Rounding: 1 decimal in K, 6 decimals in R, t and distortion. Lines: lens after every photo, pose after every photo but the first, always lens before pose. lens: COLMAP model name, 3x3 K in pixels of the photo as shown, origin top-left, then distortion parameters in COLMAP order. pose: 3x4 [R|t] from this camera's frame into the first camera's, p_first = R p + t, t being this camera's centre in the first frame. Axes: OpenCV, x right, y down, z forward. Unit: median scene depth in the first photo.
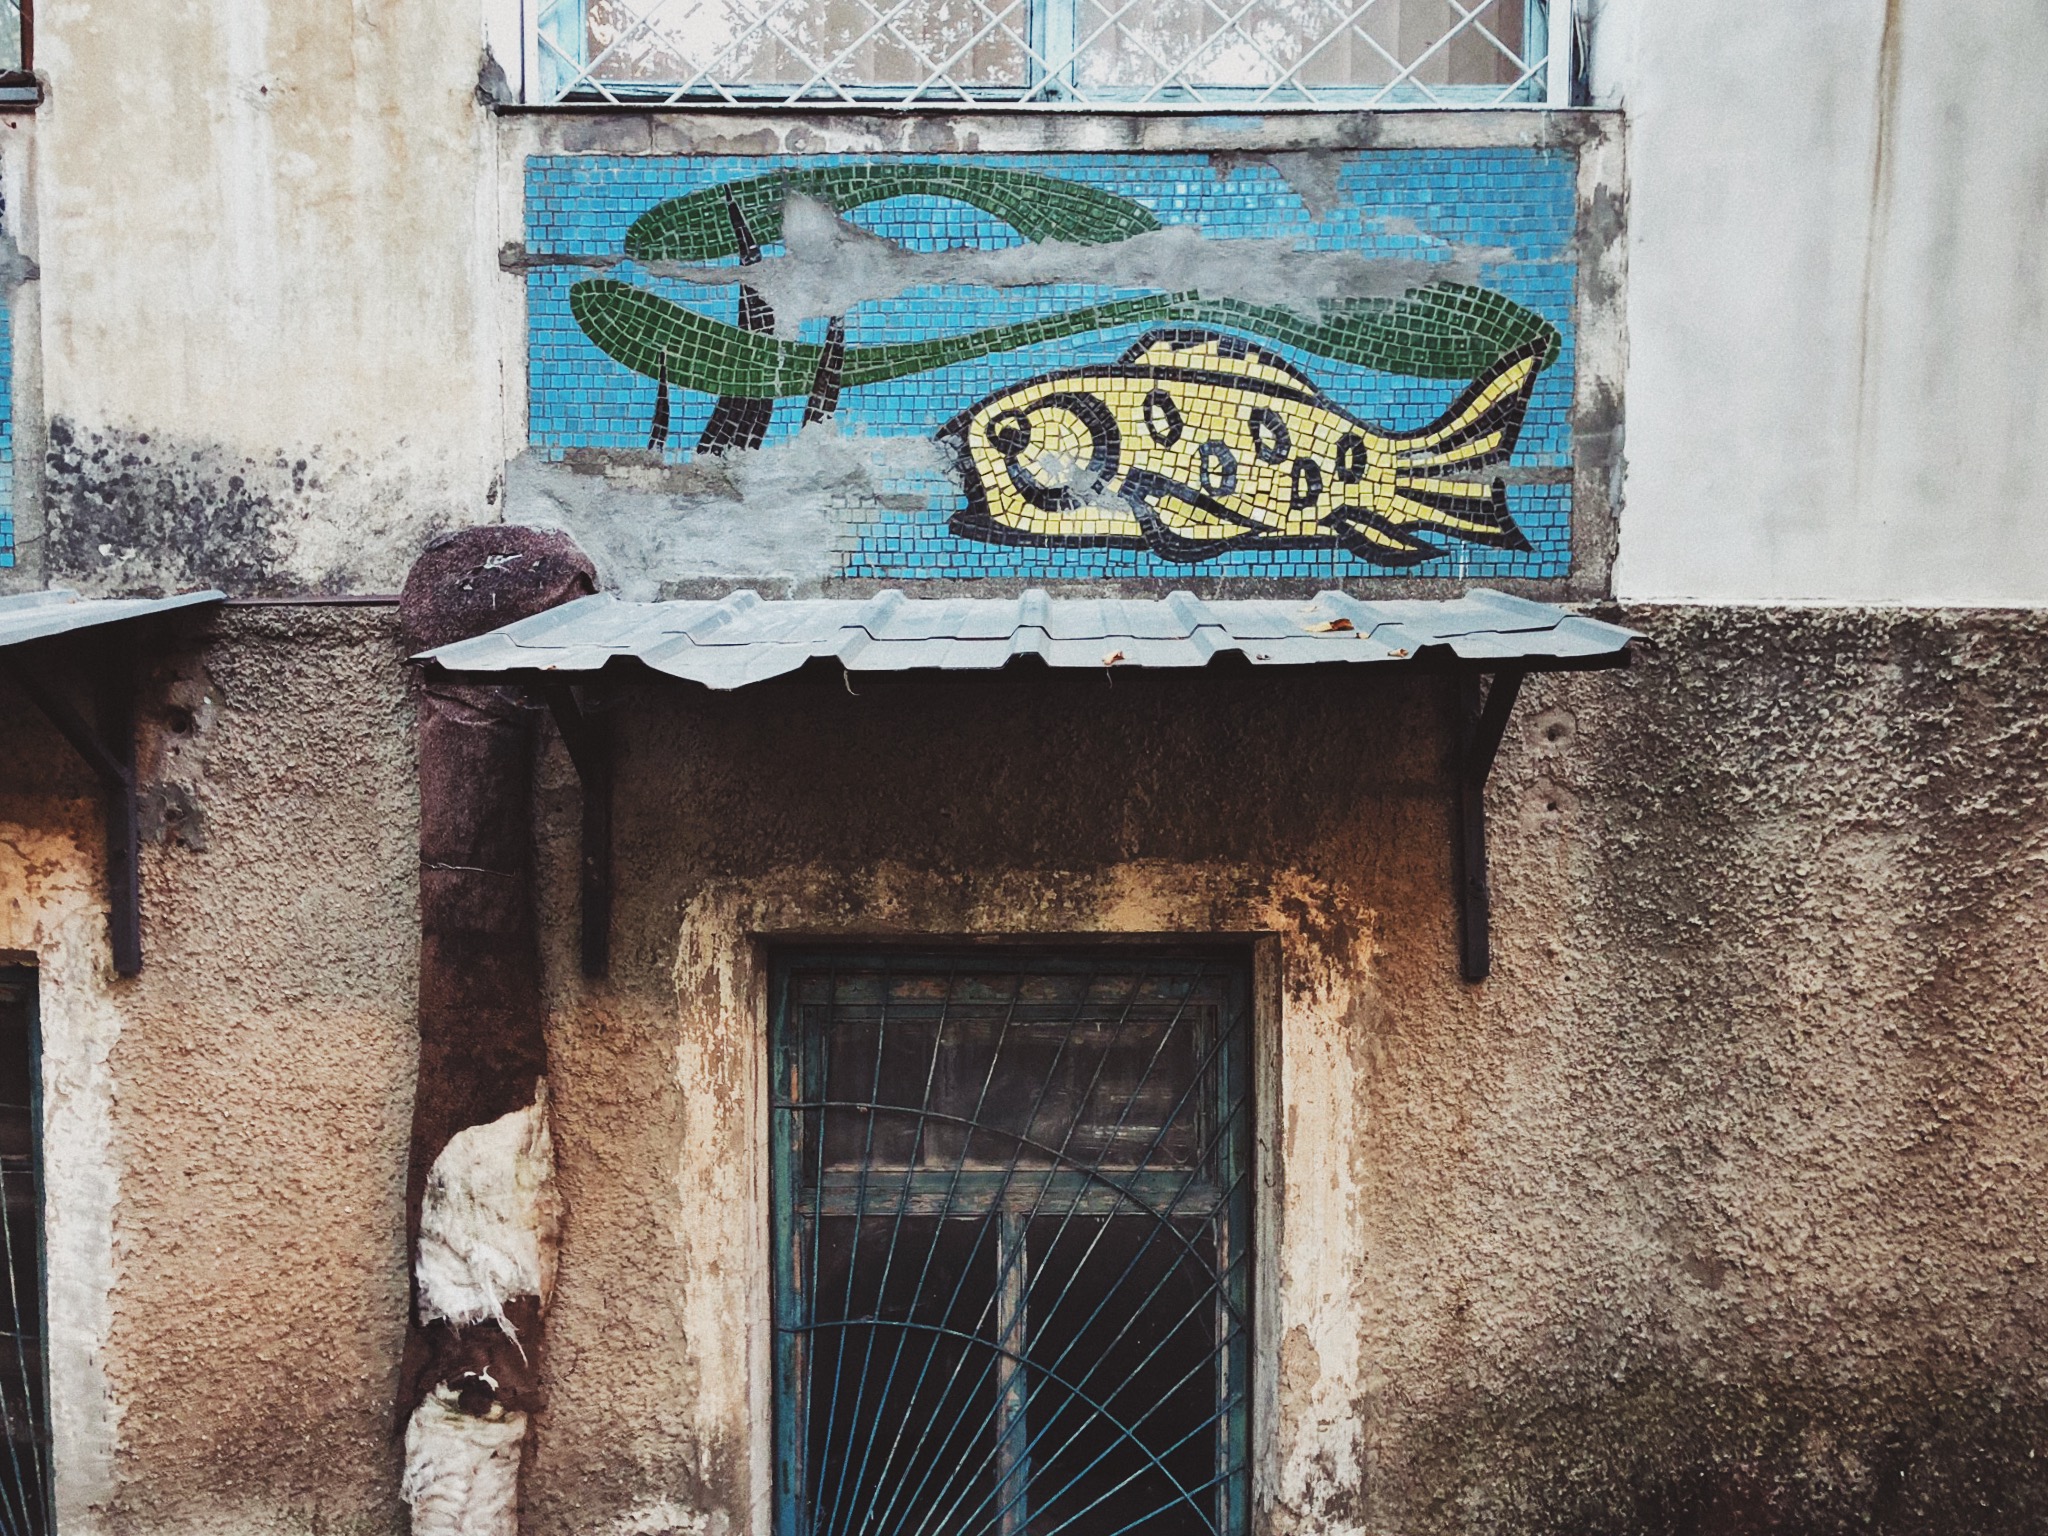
lens RADIAL K [[1659.4, 0, 1024.0], [0, 1659.4, 768.0], [0, 0, 1]] dist [-0.063345, 0.096725]
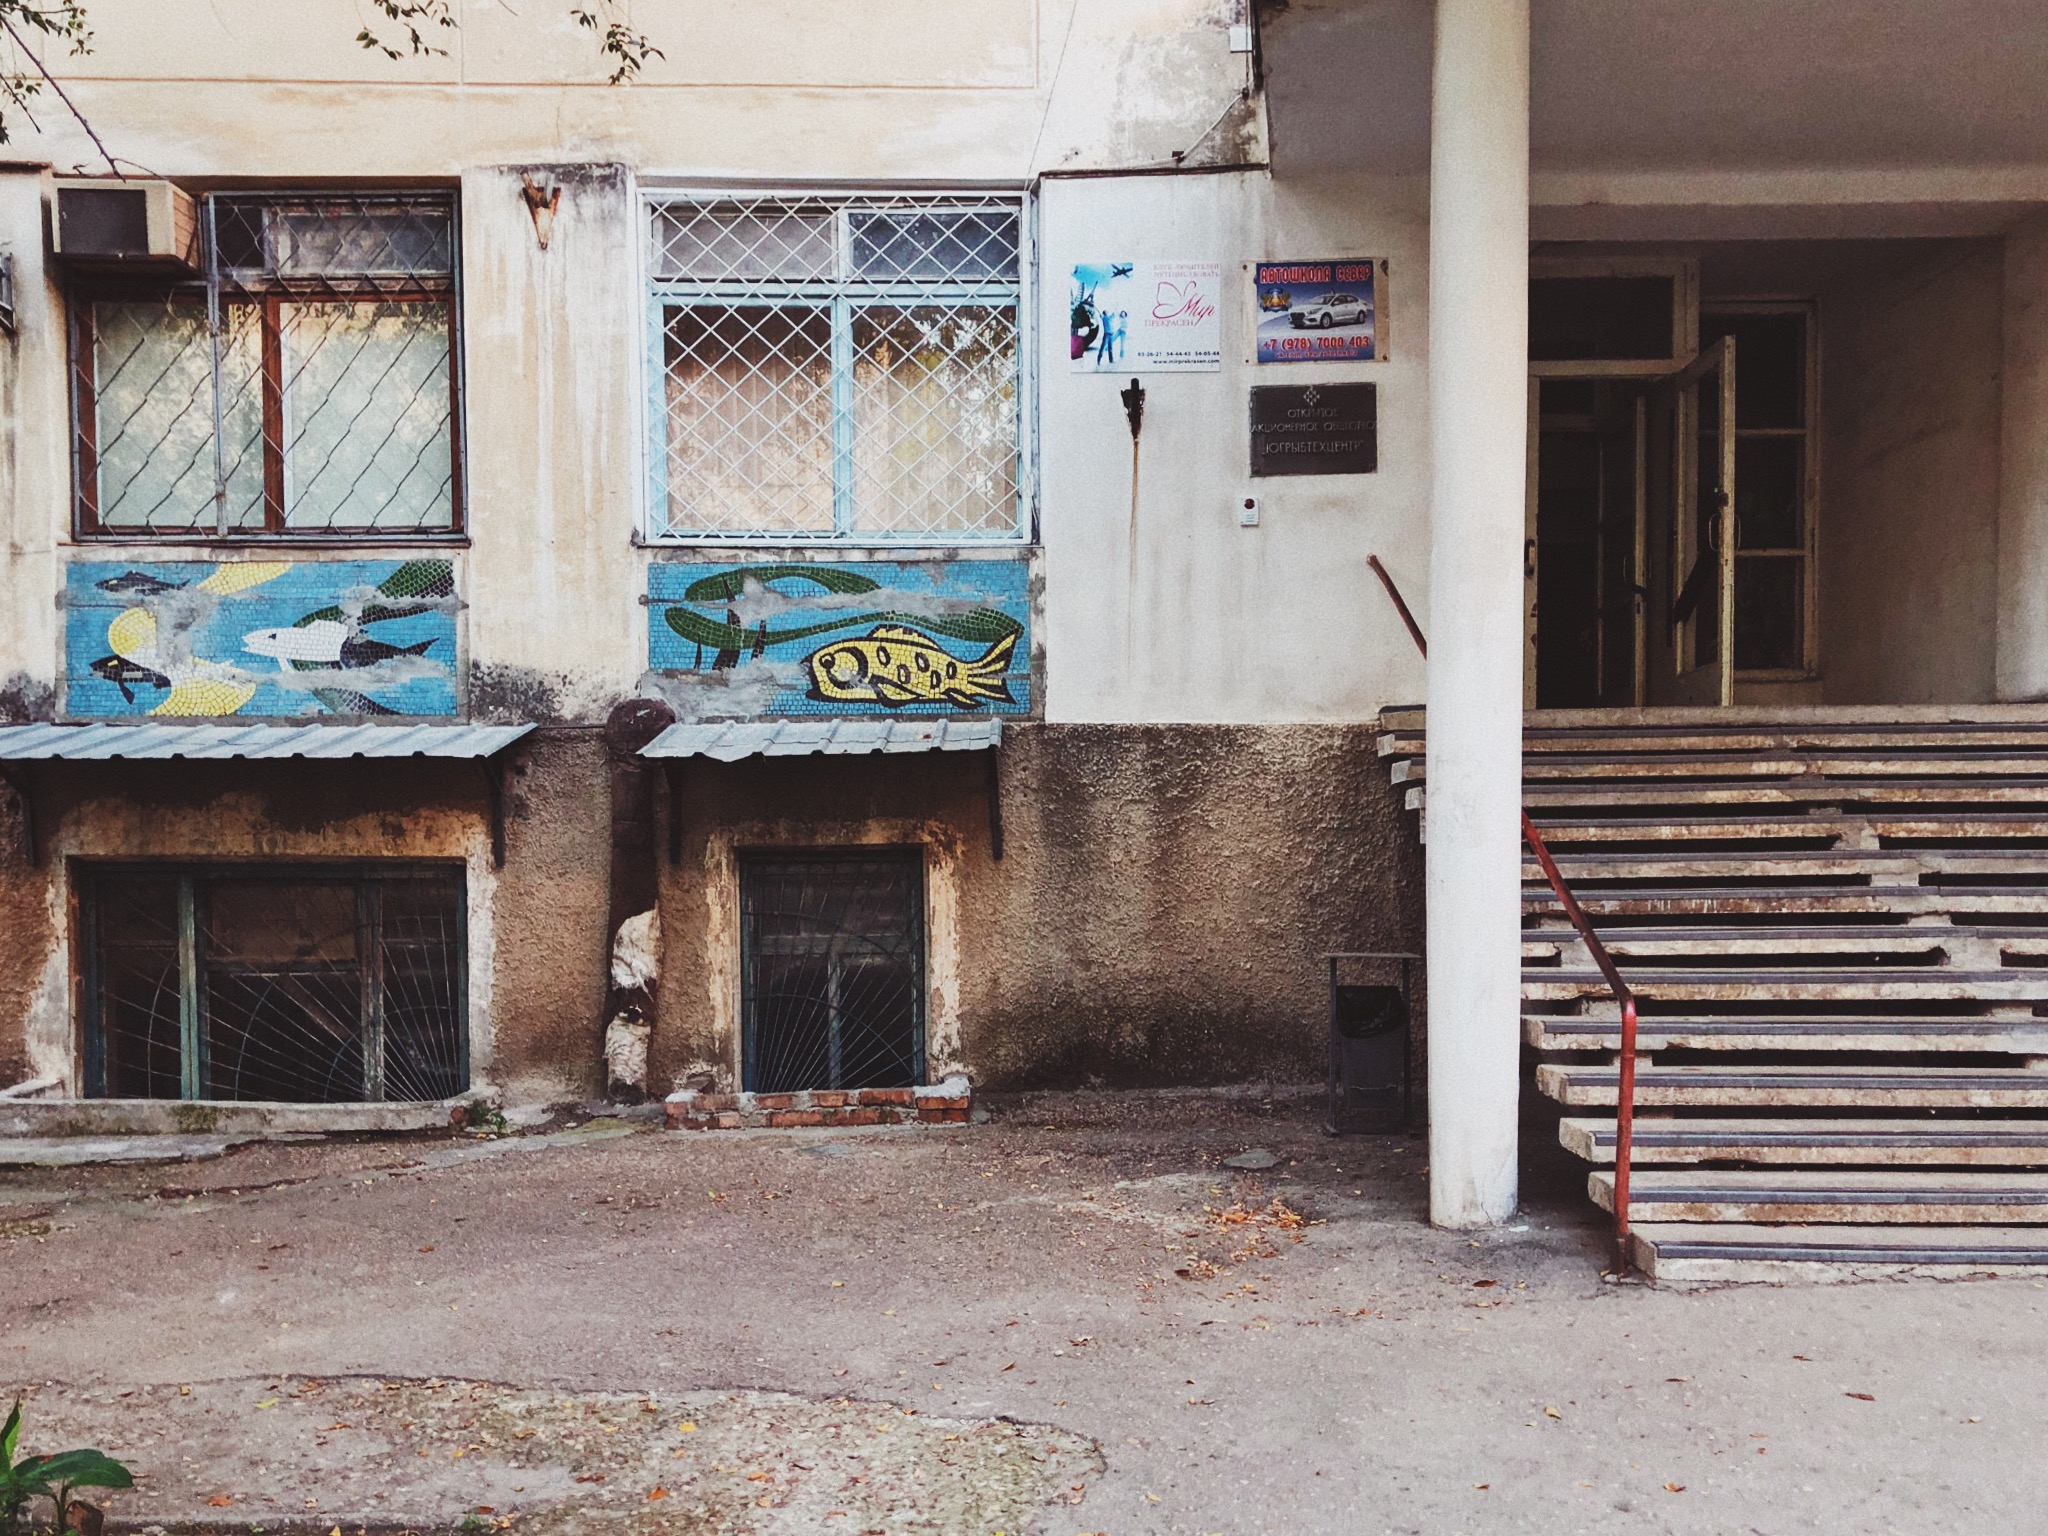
lens RADIAL K [[1652.7, 0, 1061.5], [0, 1652.7, 734.7], [0, 0, 1]] dist [-0.001370, -0.059679]
pose [[0.998866, -0.011269, 0.046254, 0.252185], [0.012442, 0.999606, -0.025158, -0.008539], [-0.045952, 0.025705, 0.998613, -1.757555]]
